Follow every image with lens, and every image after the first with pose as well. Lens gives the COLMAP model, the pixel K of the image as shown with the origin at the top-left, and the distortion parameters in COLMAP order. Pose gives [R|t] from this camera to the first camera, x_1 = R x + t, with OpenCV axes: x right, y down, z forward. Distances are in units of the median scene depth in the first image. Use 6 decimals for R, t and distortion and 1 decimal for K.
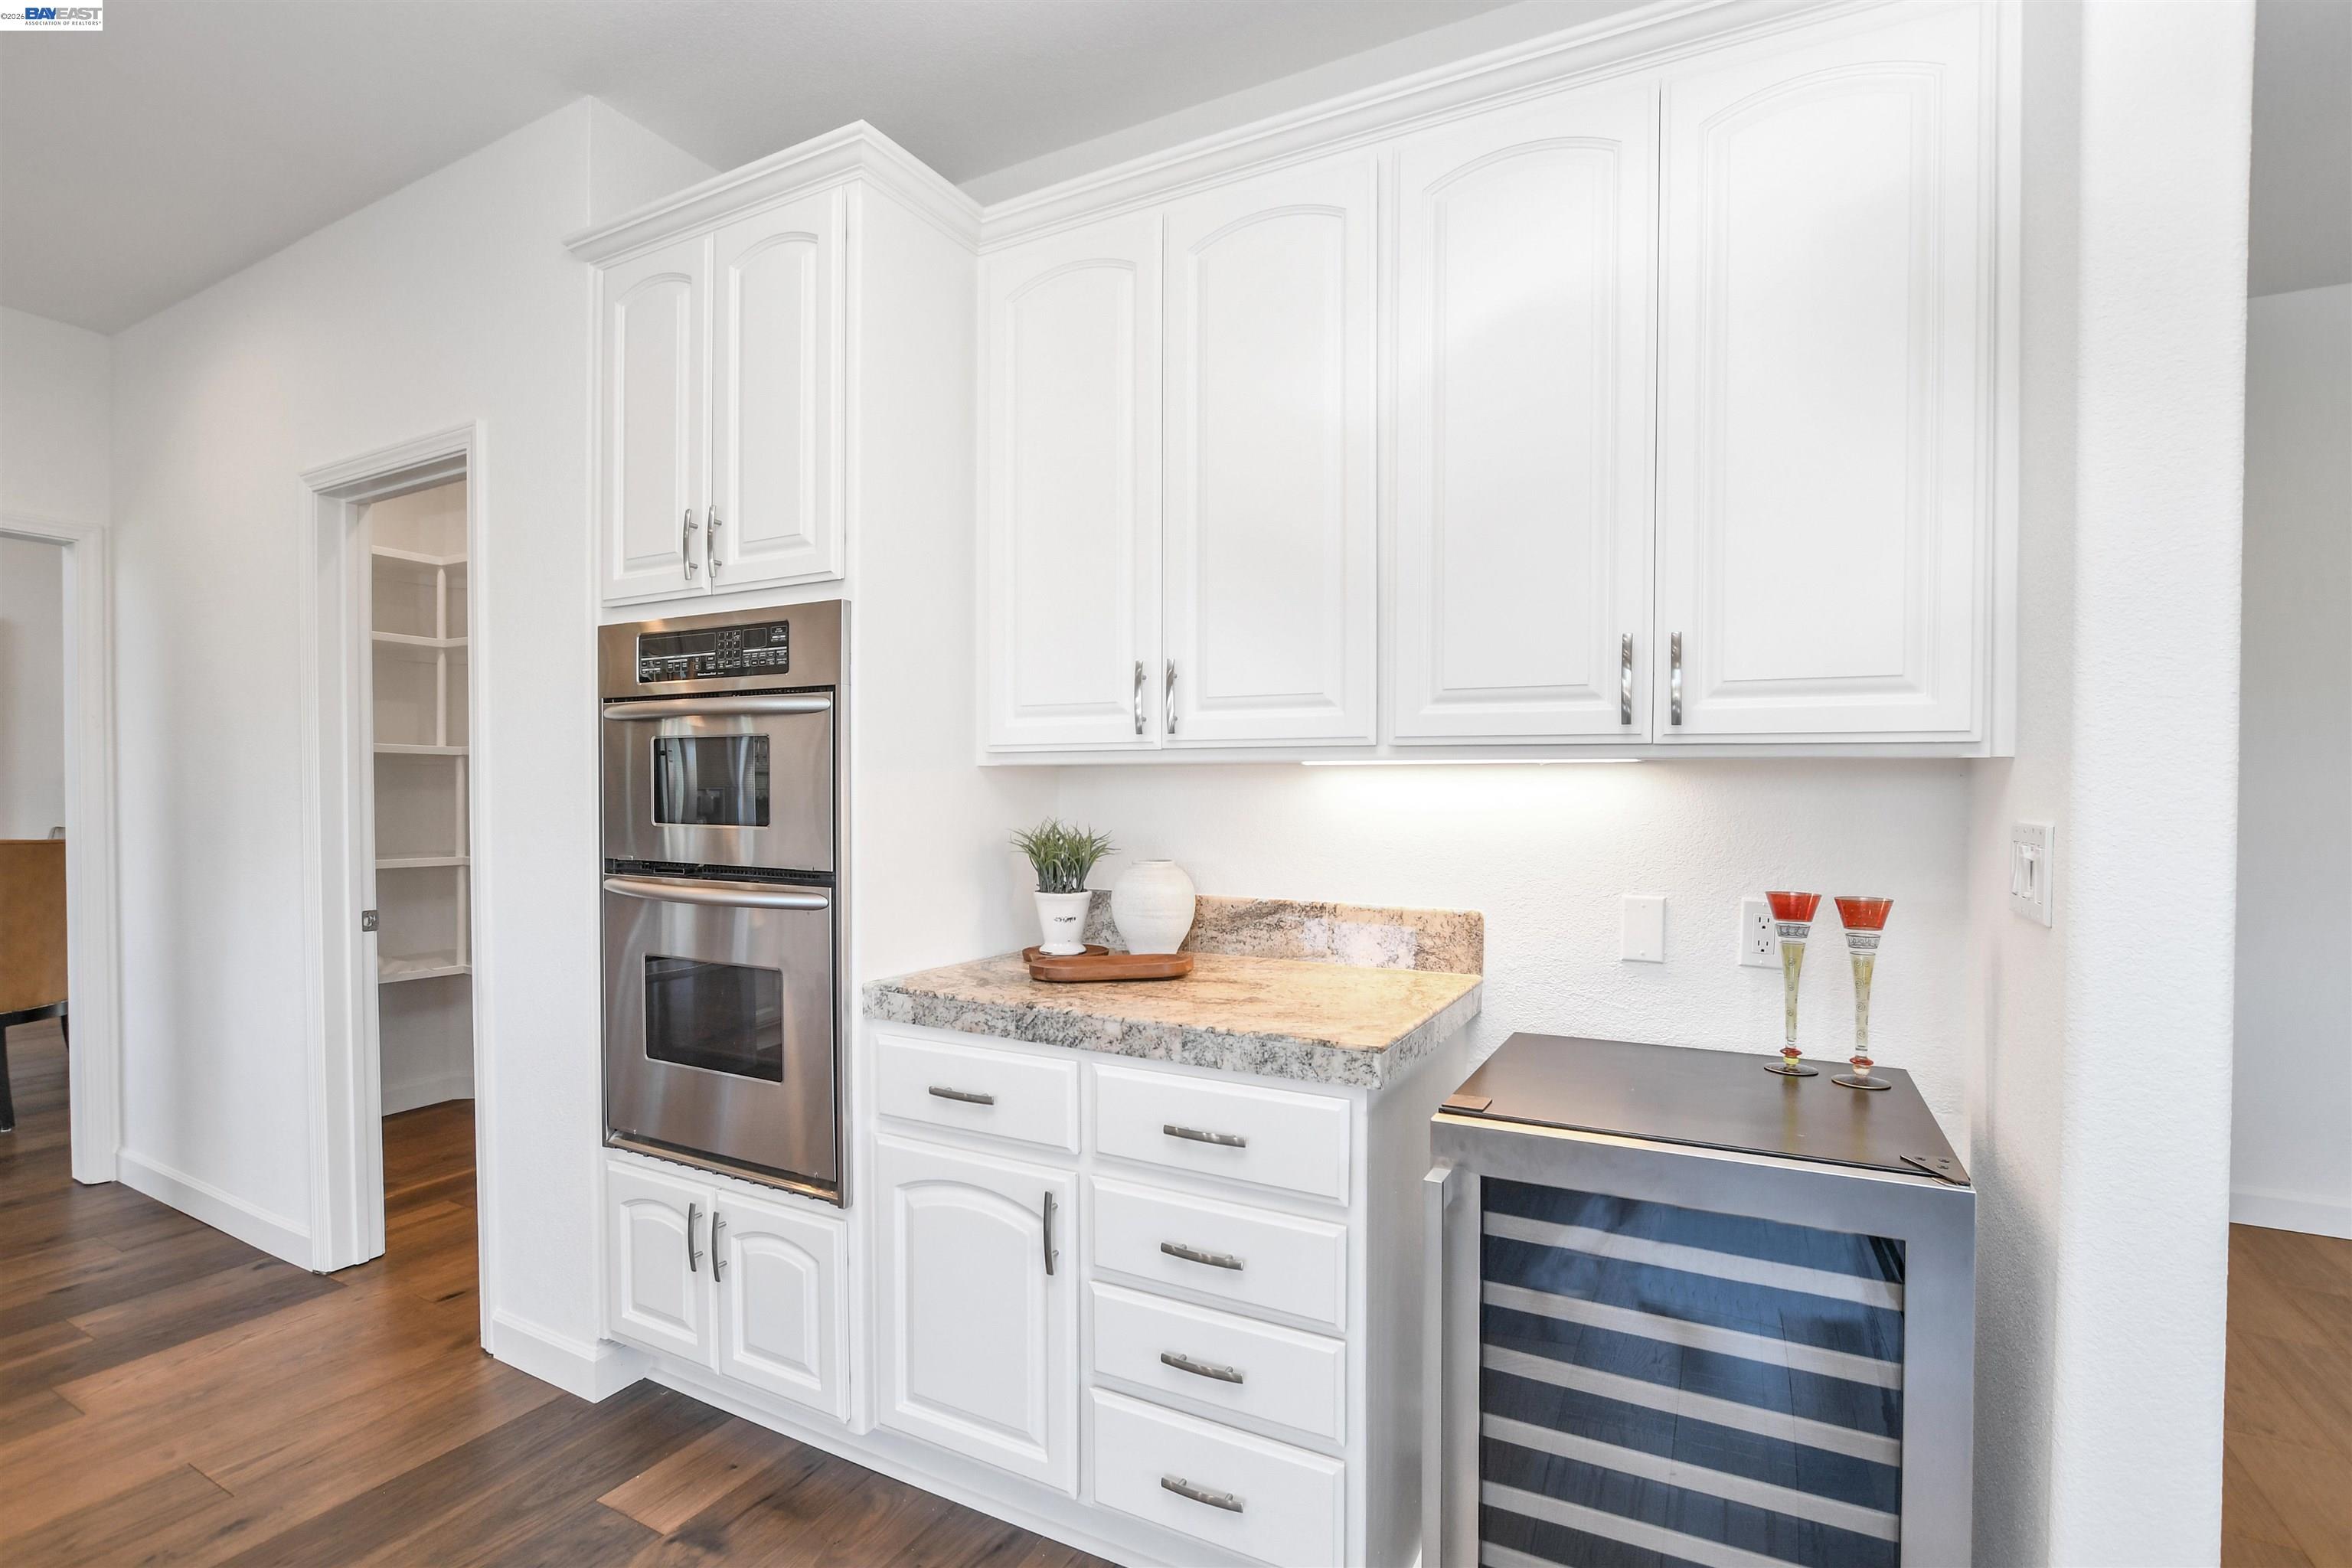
lens RADIAL K [[1104.2, 0, 1166.6], [0, 1104.2, 798.4], [0, 0, 1]] dist [-0.002224, -0.000201]
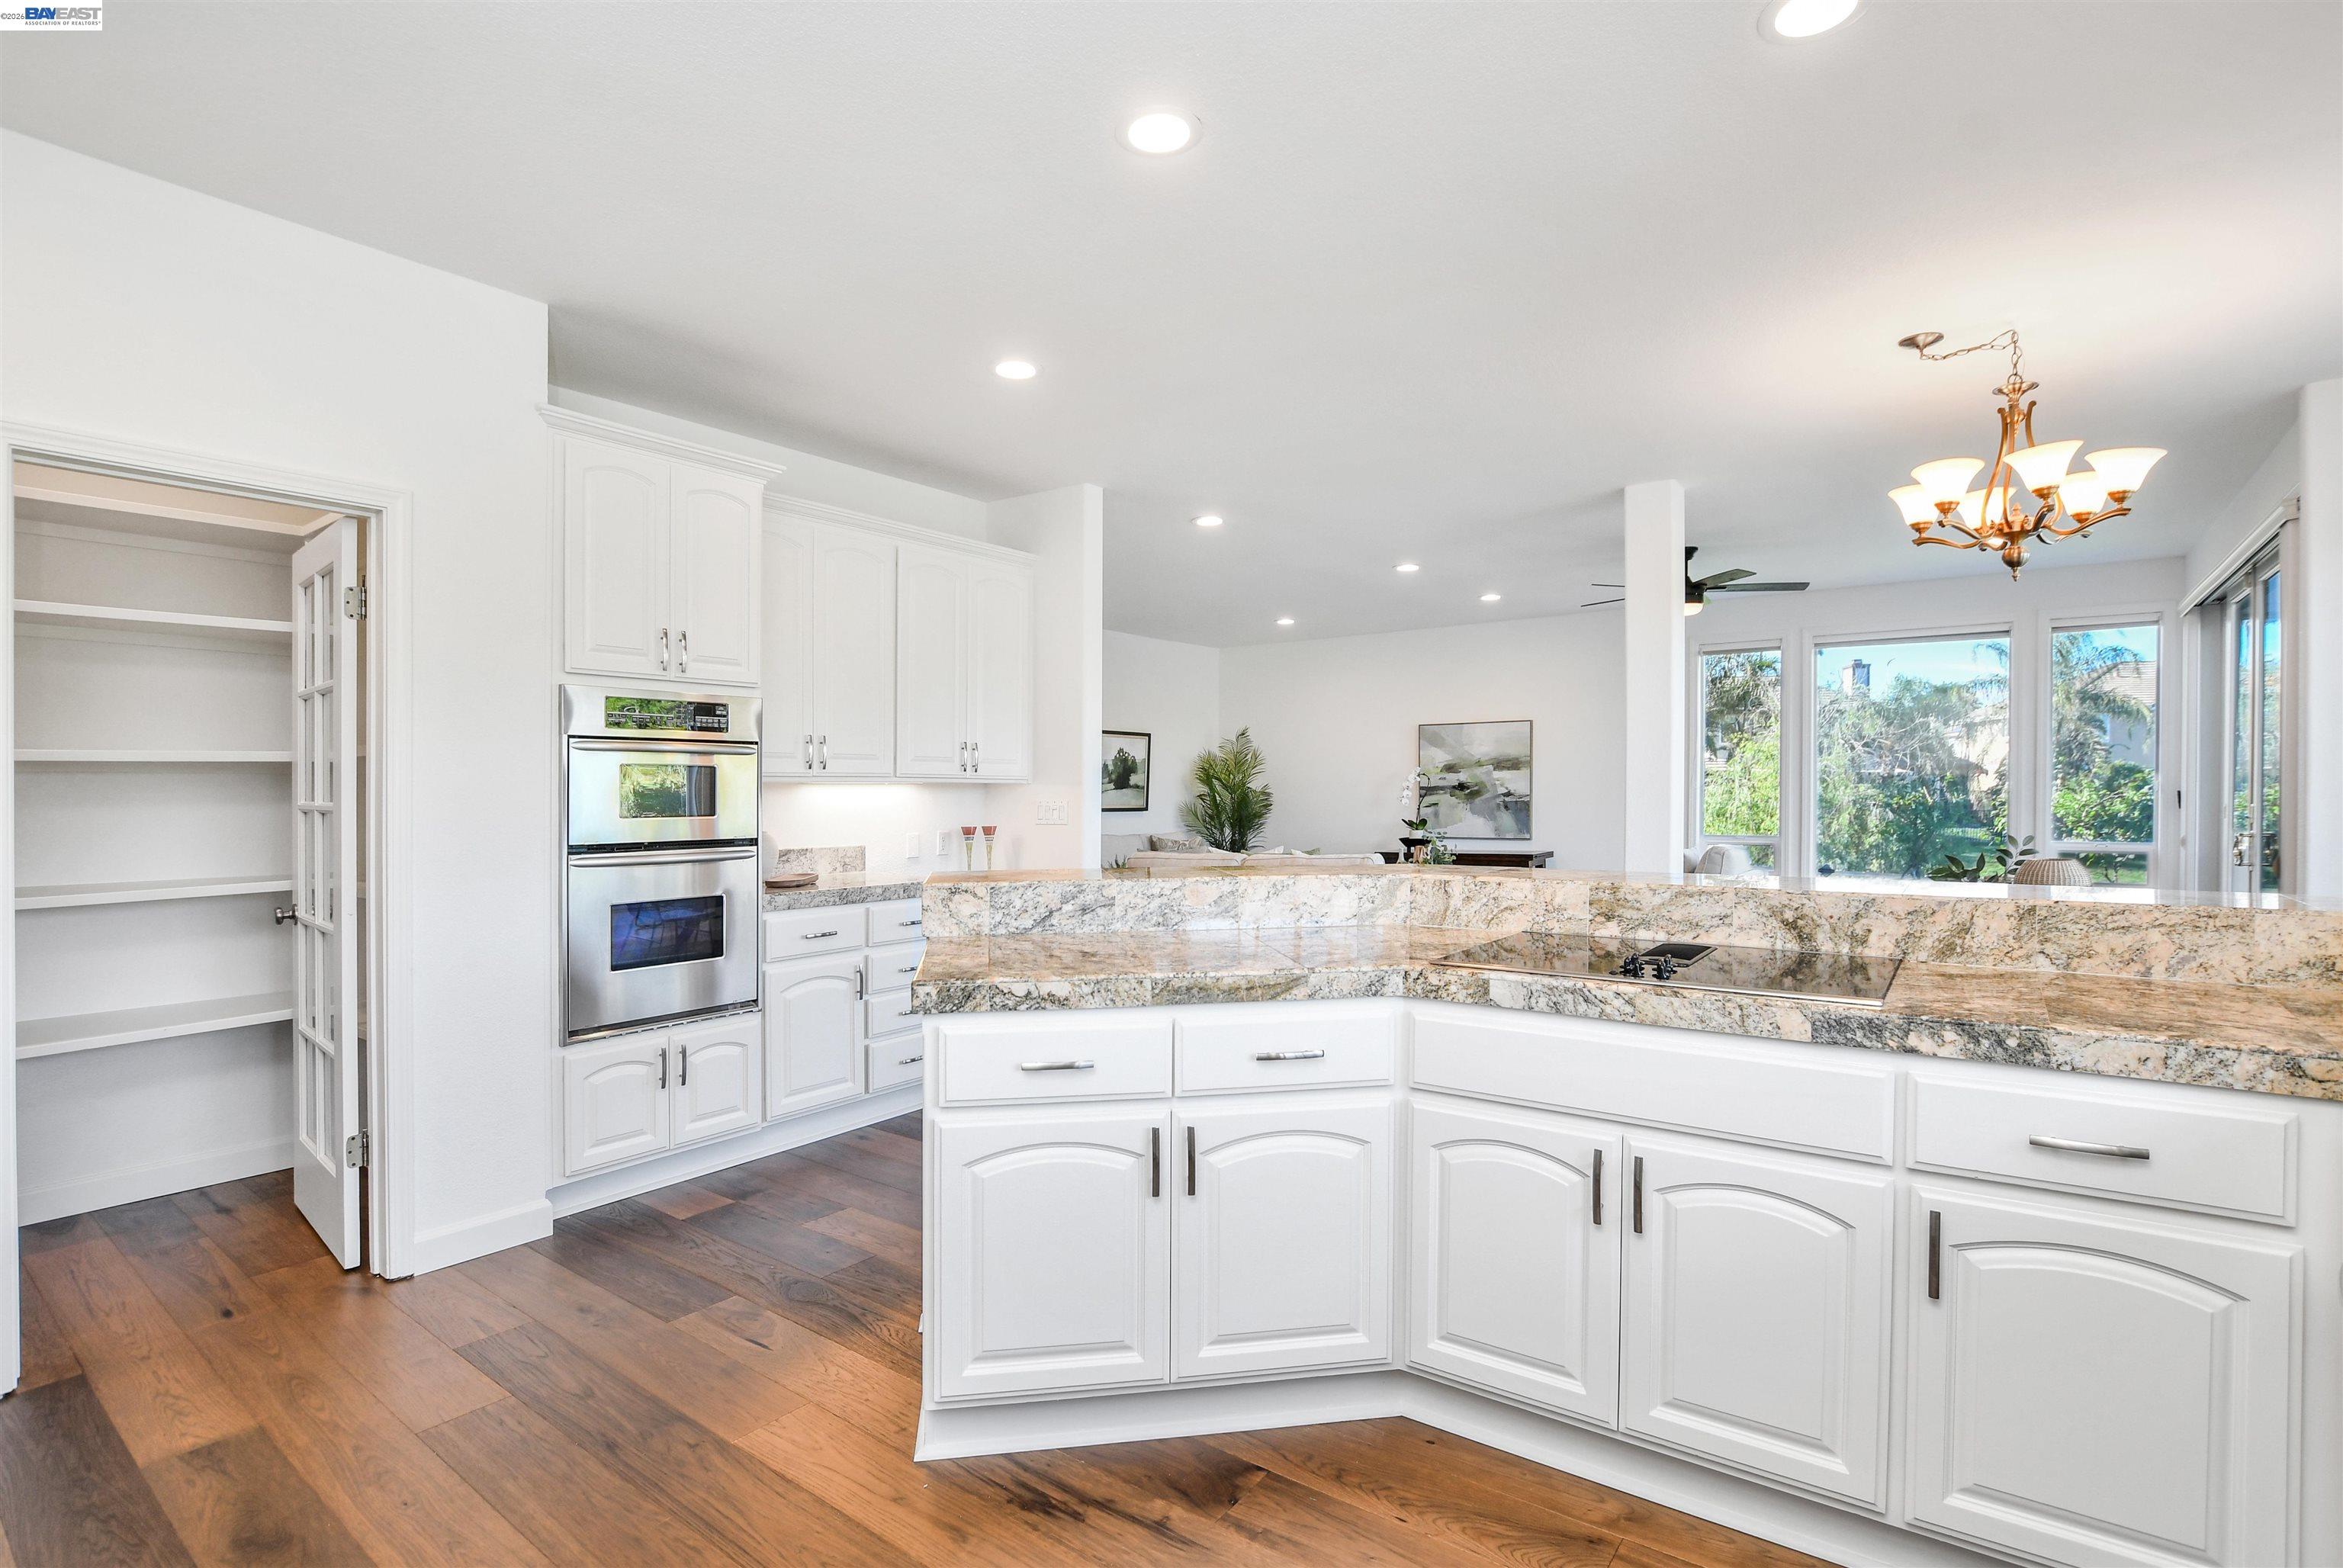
lens RADIAL K [[1099.9, 0, 1162.2], [0, 1099.9, 798.3], [0, 0, 1]] dist [-0.002224, -0.000201]
pose [[0.131310, -0.008875, 0.991302, -2.027467], [0.013830, 0.999879, 0.007120, -0.006941], [-0.991245, 0.012775, 0.131417, 0.045284]]
